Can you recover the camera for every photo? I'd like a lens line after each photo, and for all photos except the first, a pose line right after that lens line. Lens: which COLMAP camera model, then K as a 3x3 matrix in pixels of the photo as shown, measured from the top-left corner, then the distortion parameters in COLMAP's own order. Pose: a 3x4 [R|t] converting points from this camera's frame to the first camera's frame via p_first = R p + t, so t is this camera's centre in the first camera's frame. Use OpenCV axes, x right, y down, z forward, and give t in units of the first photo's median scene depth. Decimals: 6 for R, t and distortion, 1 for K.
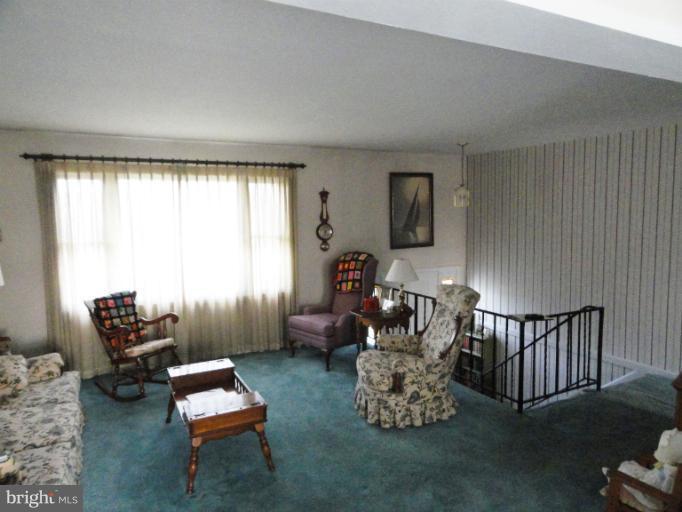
lens RADIAL K [[473.0, 0, 341.0], [0, 473.0, 256.0], [0, 0, 1]] dist [-0.003866, 0.005332]
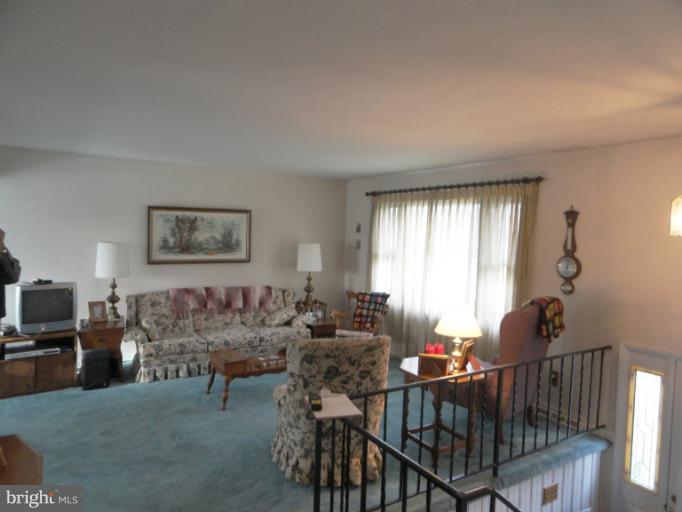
lens RADIAL K [[473.0, 0, 341.0], [0, 473.0, 256.0], [0, 0, 1]] dist [-0.003866, 0.005332]
pose [[0.072504, 0.076801, -0.994407, 0.706800], [-0.108295, 0.991742, 0.068699, -0.087681], [0.991471, 0.102708, 0.080223, 0.658339]]
